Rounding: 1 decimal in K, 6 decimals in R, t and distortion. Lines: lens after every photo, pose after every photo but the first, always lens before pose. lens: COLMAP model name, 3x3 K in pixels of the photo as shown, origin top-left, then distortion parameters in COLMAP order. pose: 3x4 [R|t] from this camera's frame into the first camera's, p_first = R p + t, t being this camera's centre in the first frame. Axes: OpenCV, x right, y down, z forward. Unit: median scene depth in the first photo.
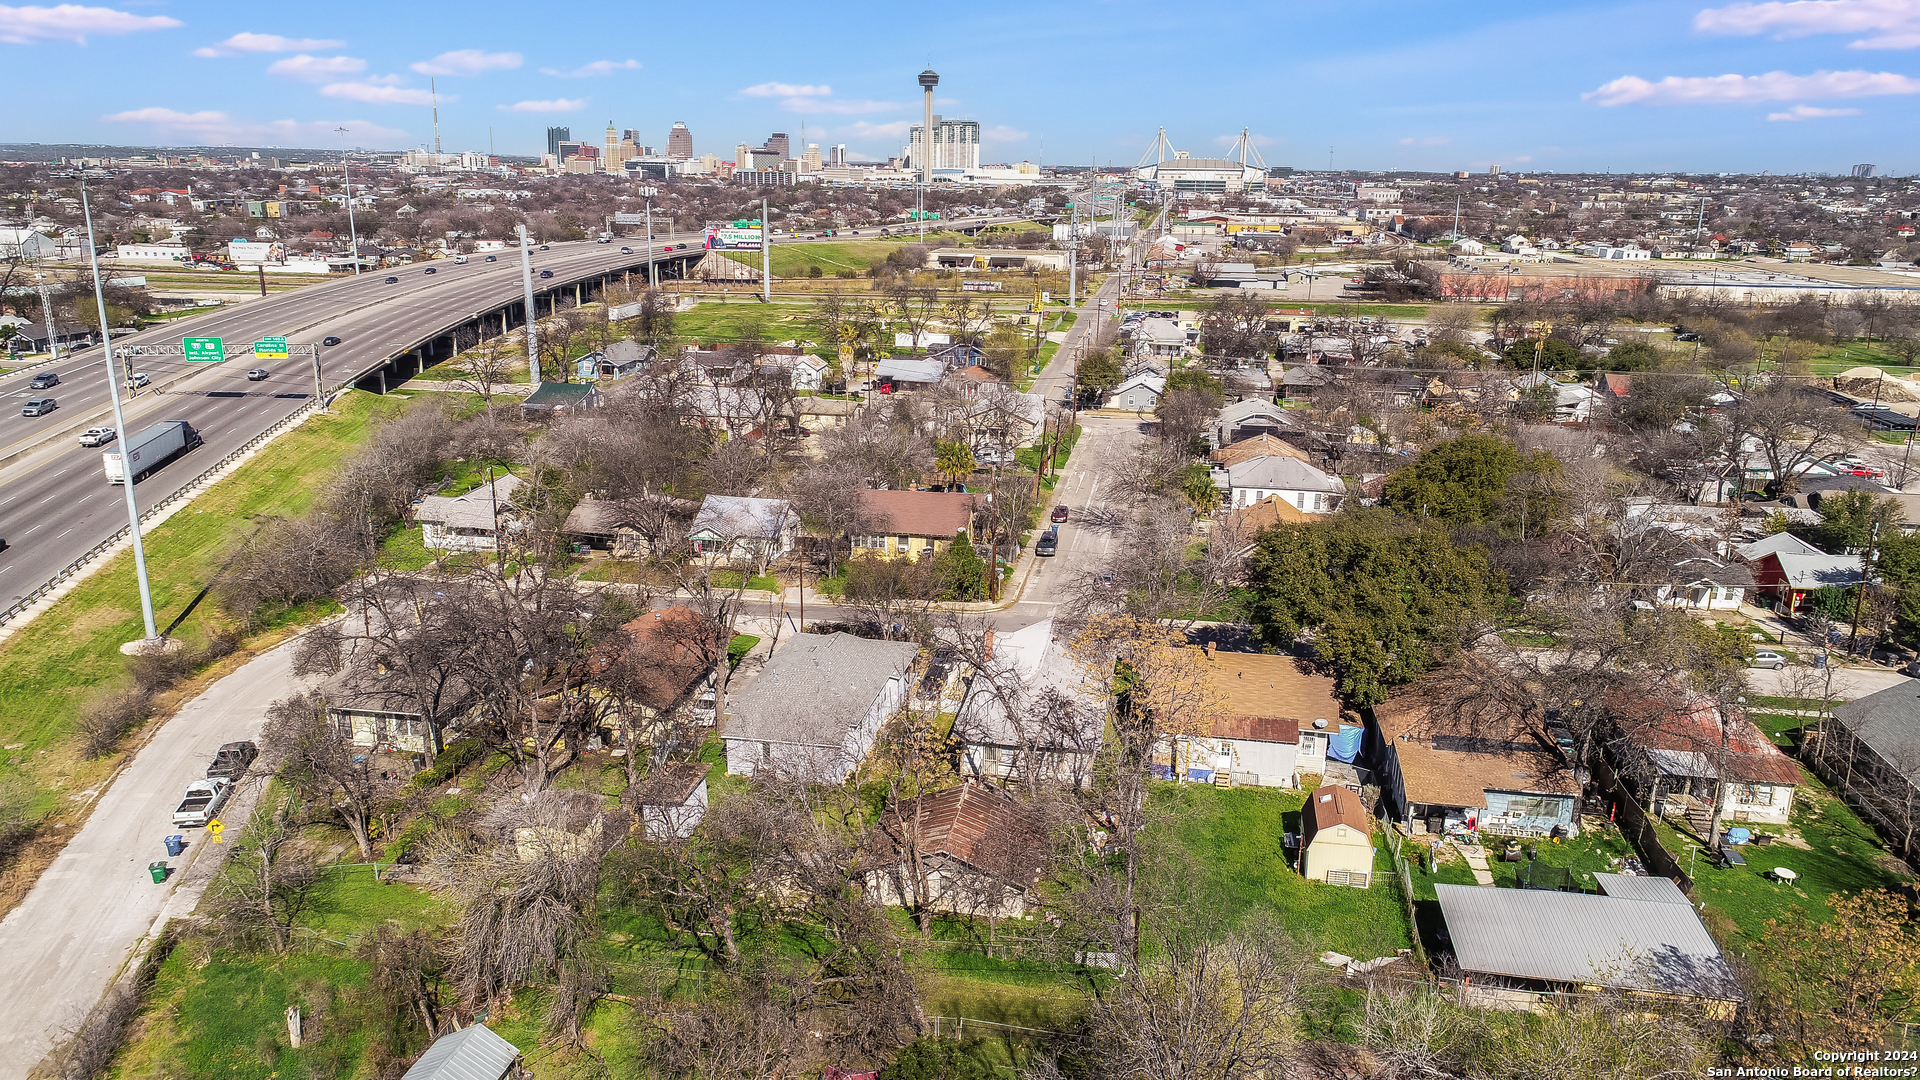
lens RADIAL K [[1331.8, 0, 956.9], [0, 1331.8, 538.9], [0, 0, 1]] dist [0.079547, 0.000520]
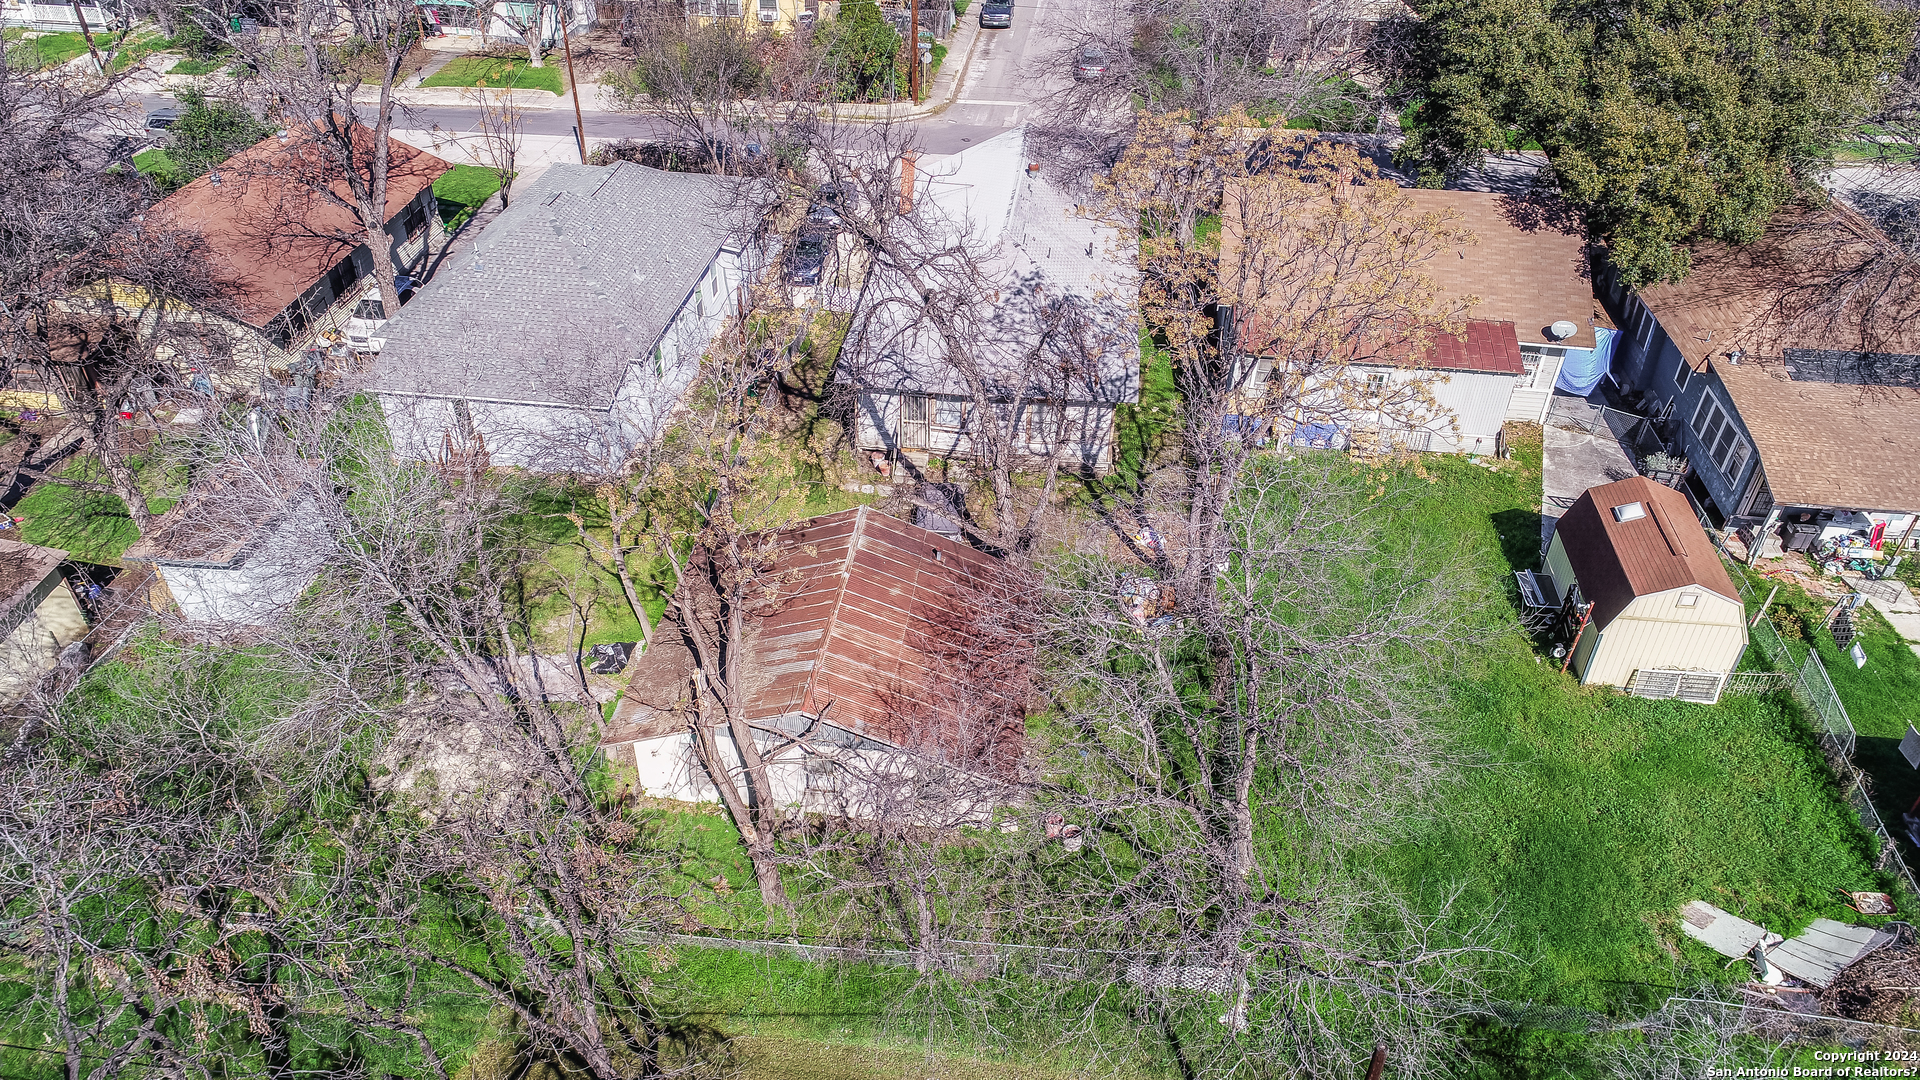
lens RADIAL K [[1299.6, 0, 959.4], [0, 1299.6, 550.2], [0, 0, 1]] dist [0.001039, -0.008537]
pose [[0.998229, -0.035340, 0.047844, 0.016362], [0.015740, 0.932634, 0.360481, 0.034042], [-0.057361, -0.359090, 0.931539, 0.520005]]
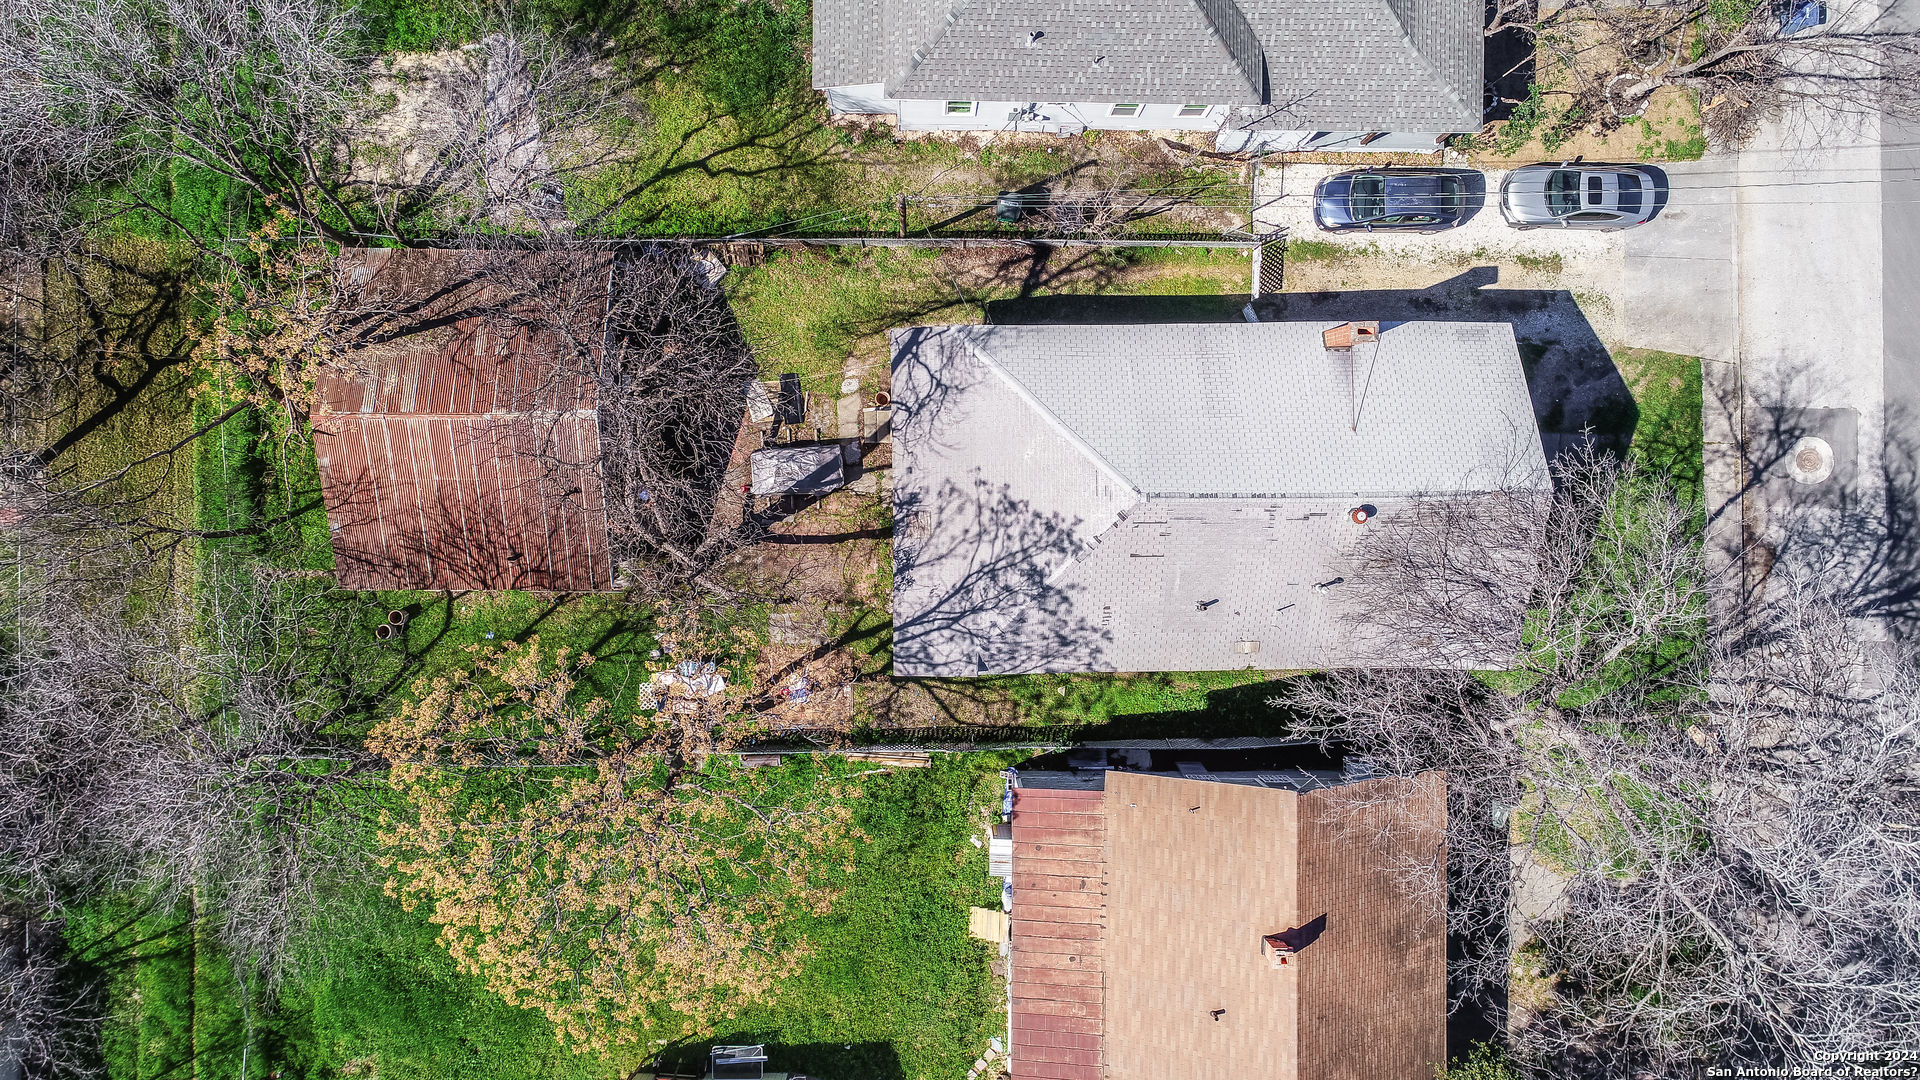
lens RADIAL K [[1299.6, 0, 962.0], [0, 1299.6, 546.9], [0, 0, 1]] dist [0.001039, -0.008537]
pose [[0.180730, 0.983524, 0.004148, 0.065381], [-0.291433, 0.049524, 0.955308, -0.251081], [0.939363, -0.173862, 0.295582, 0.872895]]
